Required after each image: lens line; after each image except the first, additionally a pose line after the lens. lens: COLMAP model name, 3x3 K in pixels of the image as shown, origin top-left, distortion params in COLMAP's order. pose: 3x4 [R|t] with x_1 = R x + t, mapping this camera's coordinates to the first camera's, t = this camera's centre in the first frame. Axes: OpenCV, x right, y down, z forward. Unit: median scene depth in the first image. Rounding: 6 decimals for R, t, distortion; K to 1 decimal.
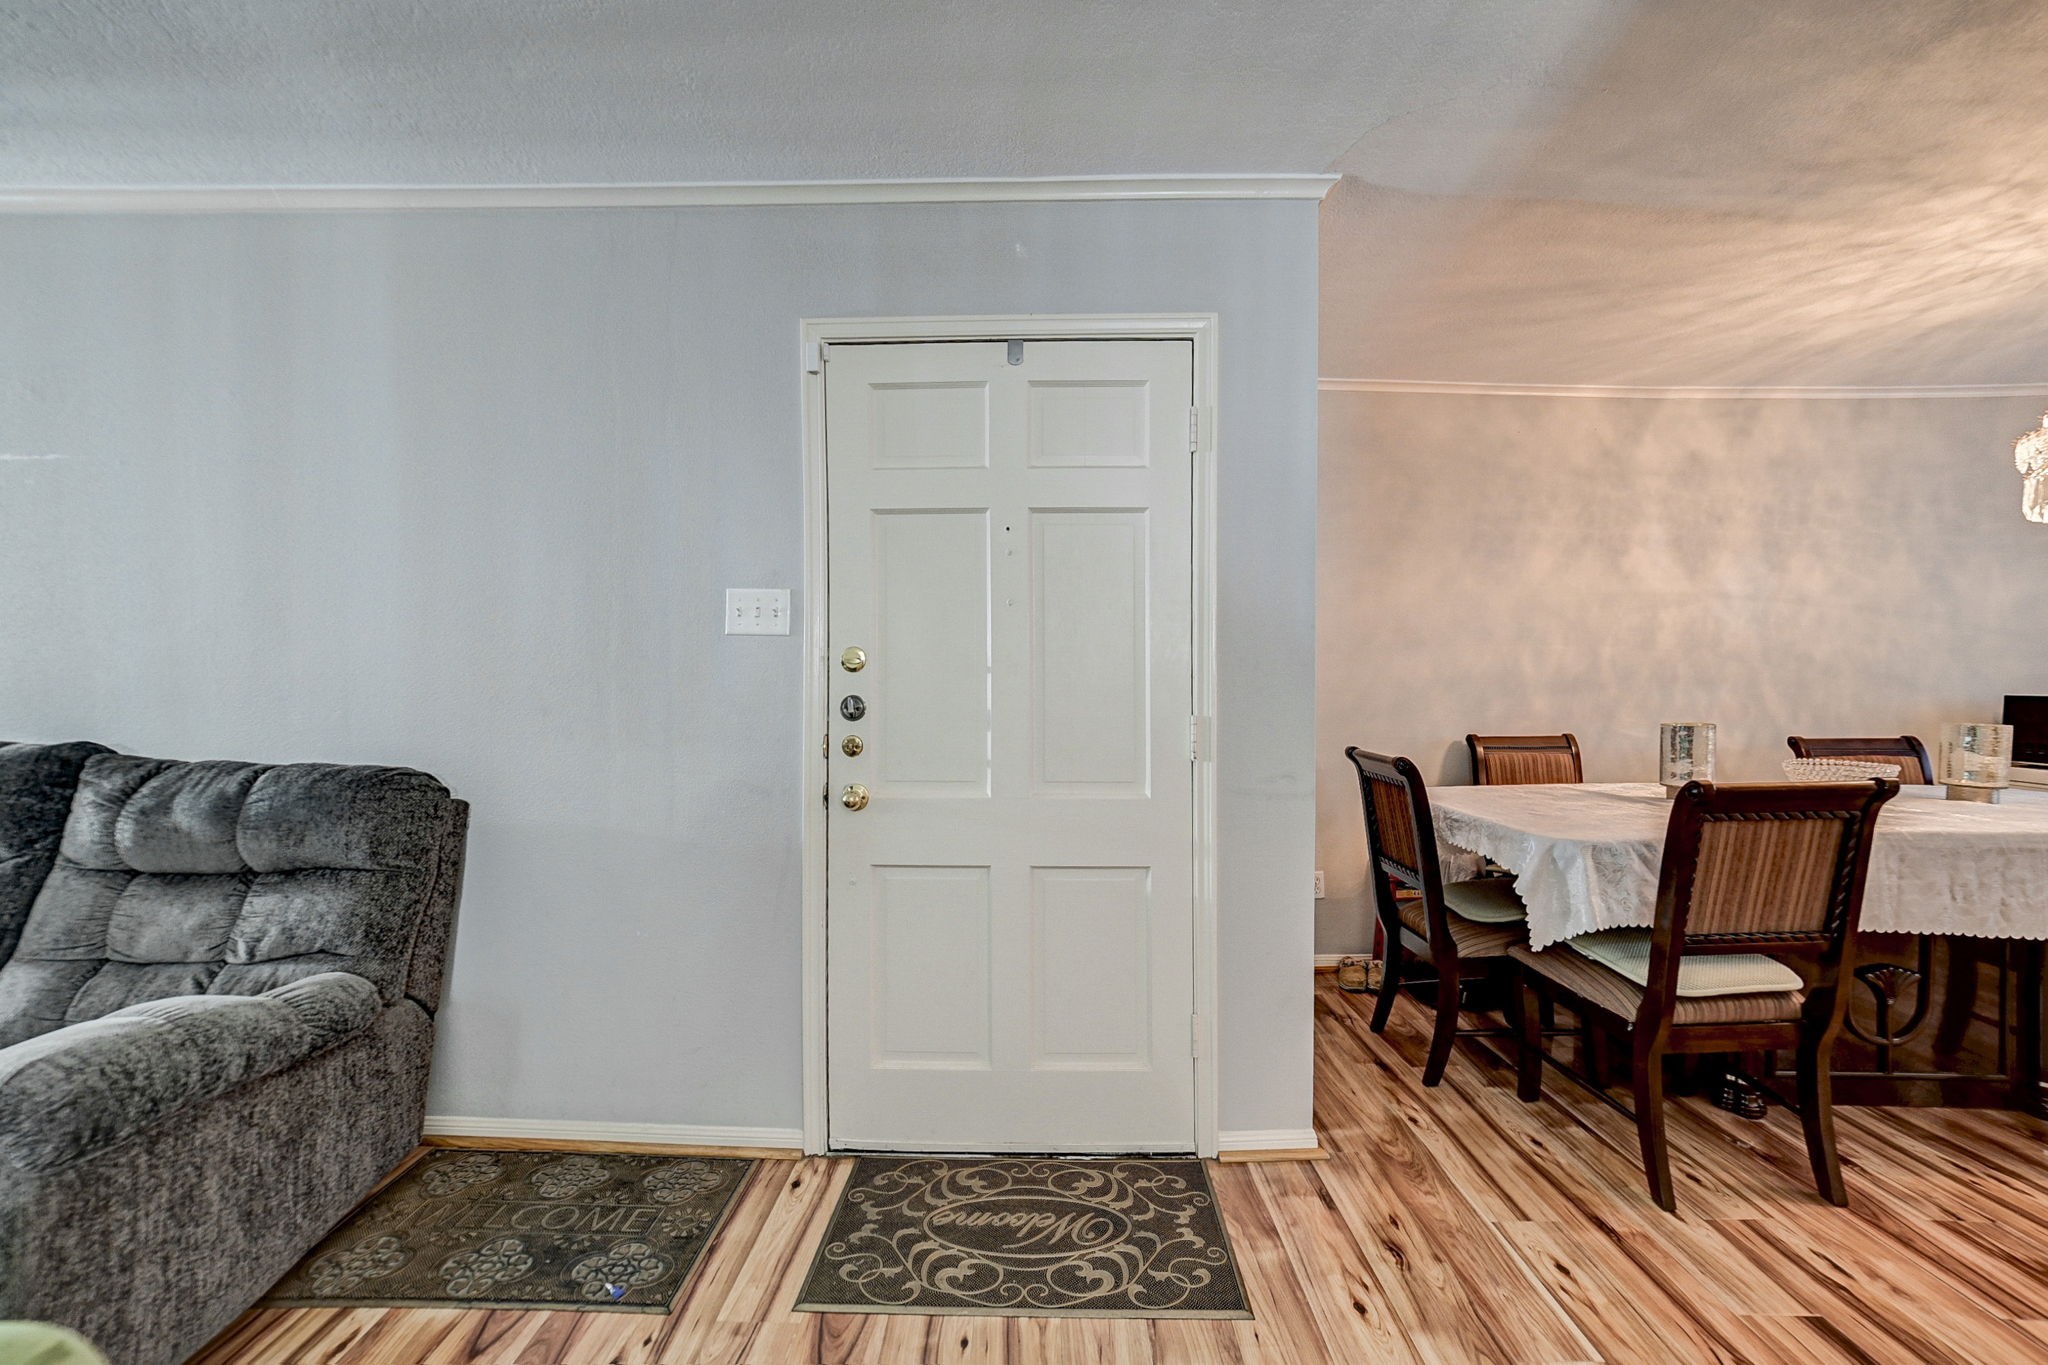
lens RADIAL K [[811.4, 0, 1031.4], [0, 811.4, 701.2], [0, 0, 1]] dist [-0.051426, 0.019381]
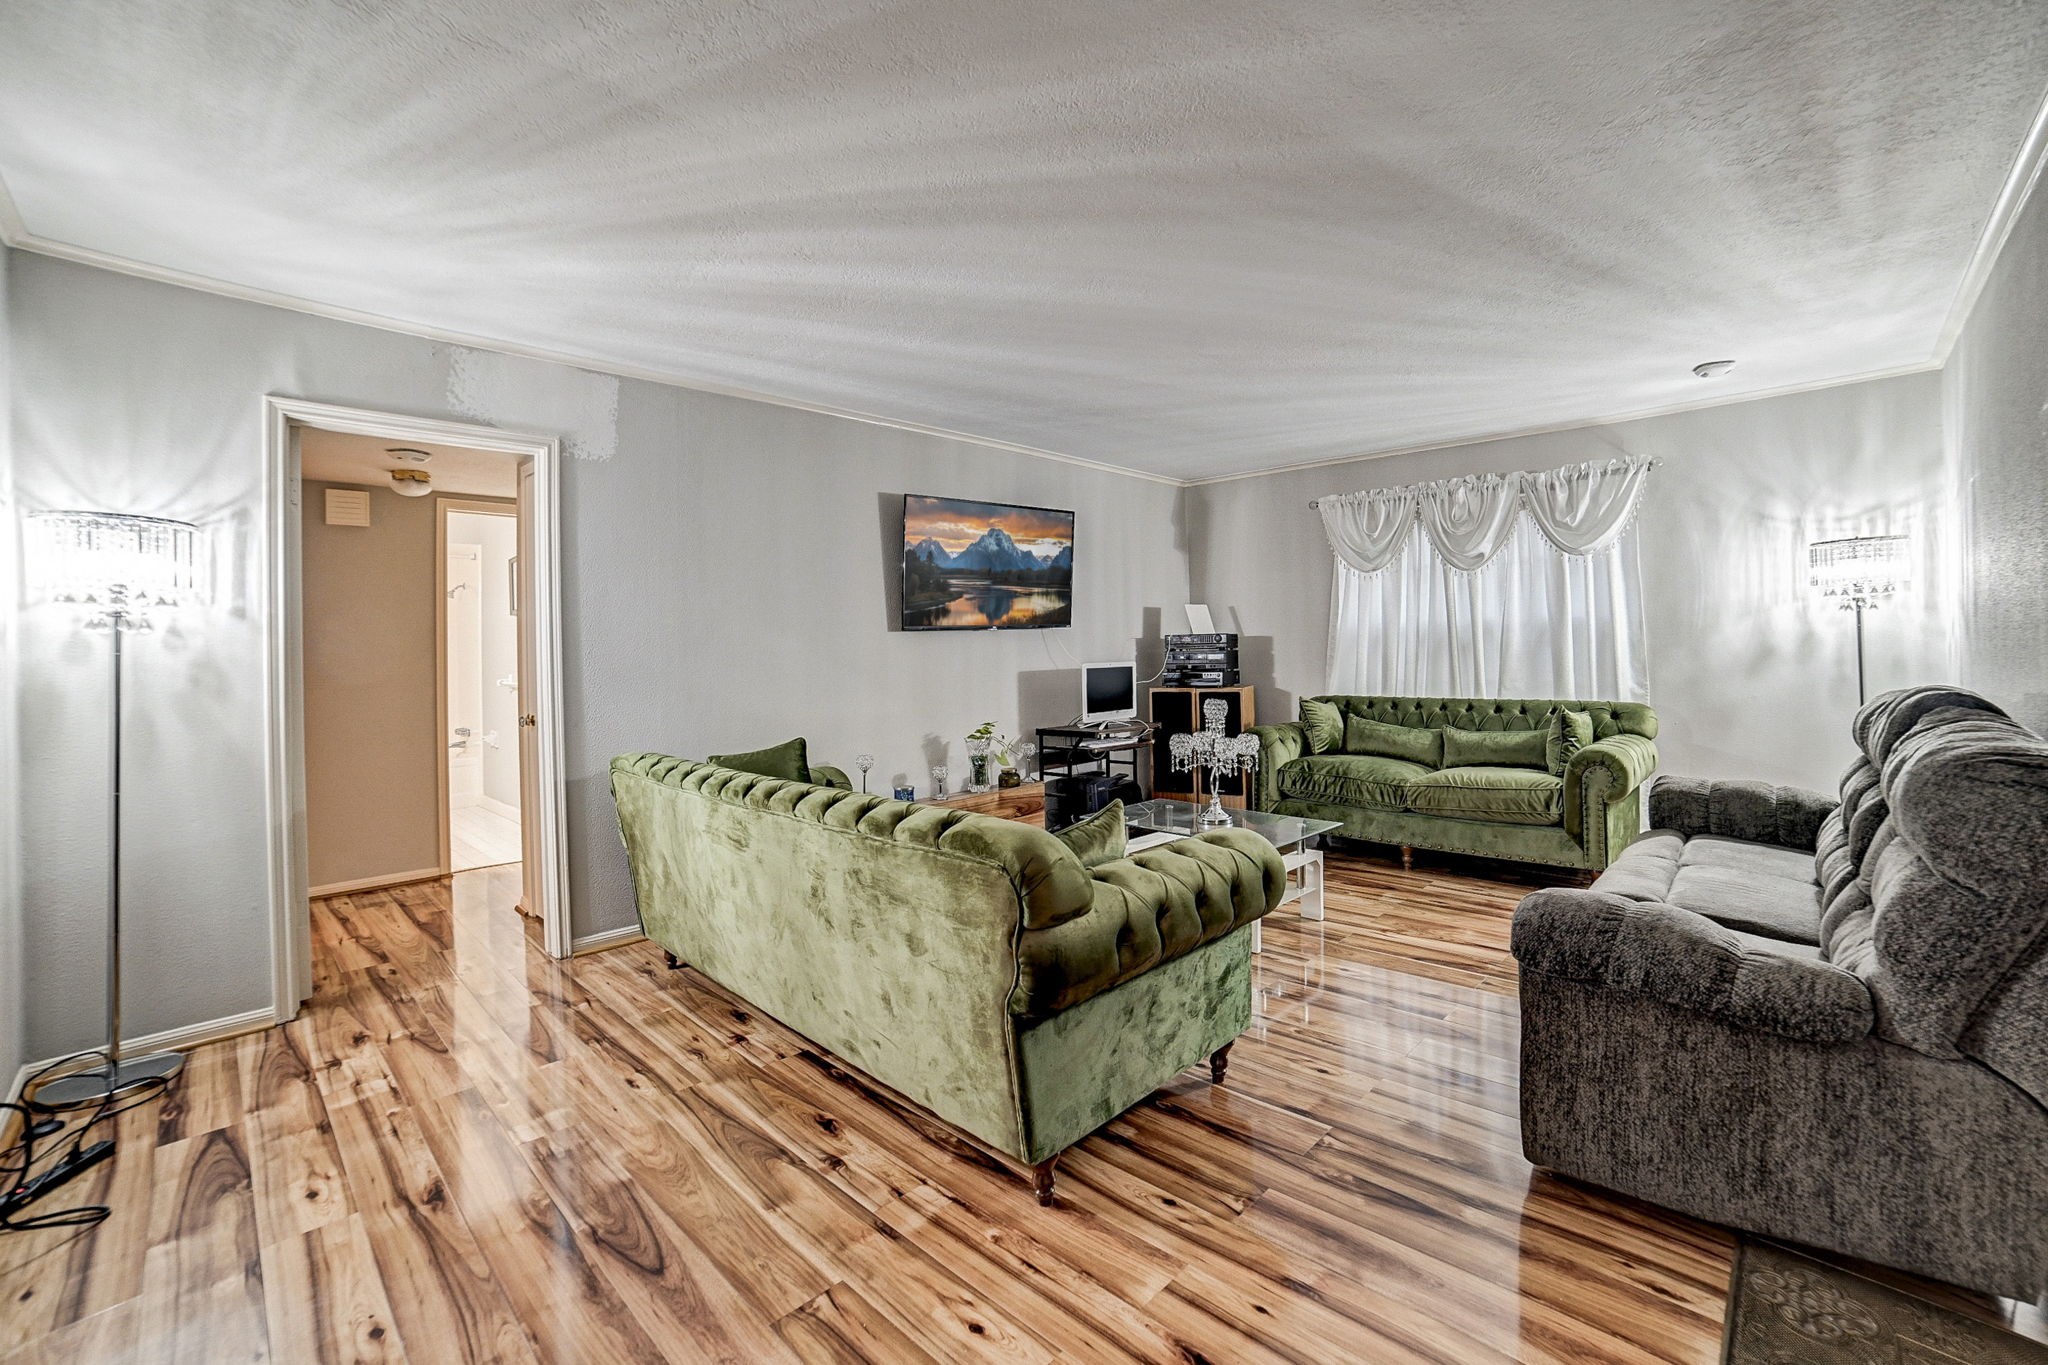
lens RADIAL K [[866.1, 0, 1057.7], [0, 866.1, 613.5], [0, 0, 1]] dist [-0.022864, 0.000727]
pose [[-0.659973, -0.010692, -0.751213, 0.280345], [0.007132, 0.999765, -0.020495, -0.028673], [0.751256, -0.018884, -0.659741, 0.649625]]
